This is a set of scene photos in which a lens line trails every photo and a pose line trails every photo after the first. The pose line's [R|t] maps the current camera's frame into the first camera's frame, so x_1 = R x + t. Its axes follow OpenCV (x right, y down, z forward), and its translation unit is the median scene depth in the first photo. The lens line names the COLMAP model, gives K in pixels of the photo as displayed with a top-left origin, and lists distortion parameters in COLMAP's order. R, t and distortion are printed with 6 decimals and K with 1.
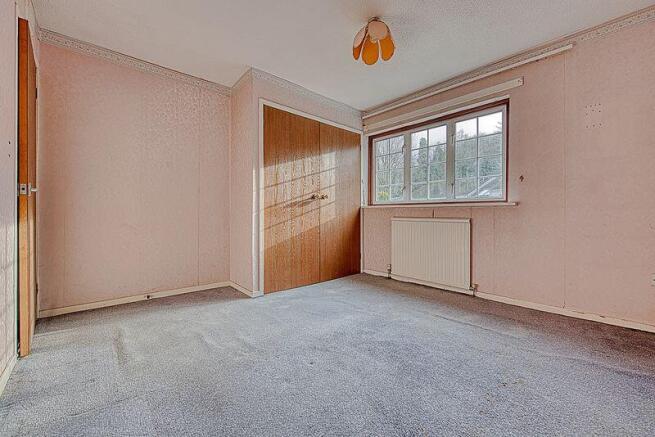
lens RADIAL K [[264.1, 0, 329.2], [0, 264.1, 210.3], [0, 0, 1]] dist [-0.013431, -0.000787]
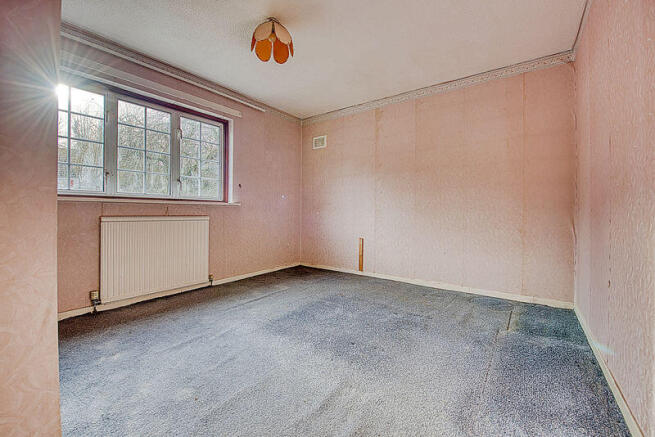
lens RADIAL K [[264.1, 0, 329.2], [0, 264.1, 210.3], [0, 0, 1]] dist [-0.013431, -0.000787]
pose [[-0.198655, 0.003501, 0.980063, -0.611946], [-0.018446, 0.999803, -0.007310, 0.005909], [-0.979896, -0.019531, -0.198552, 0.705701]]
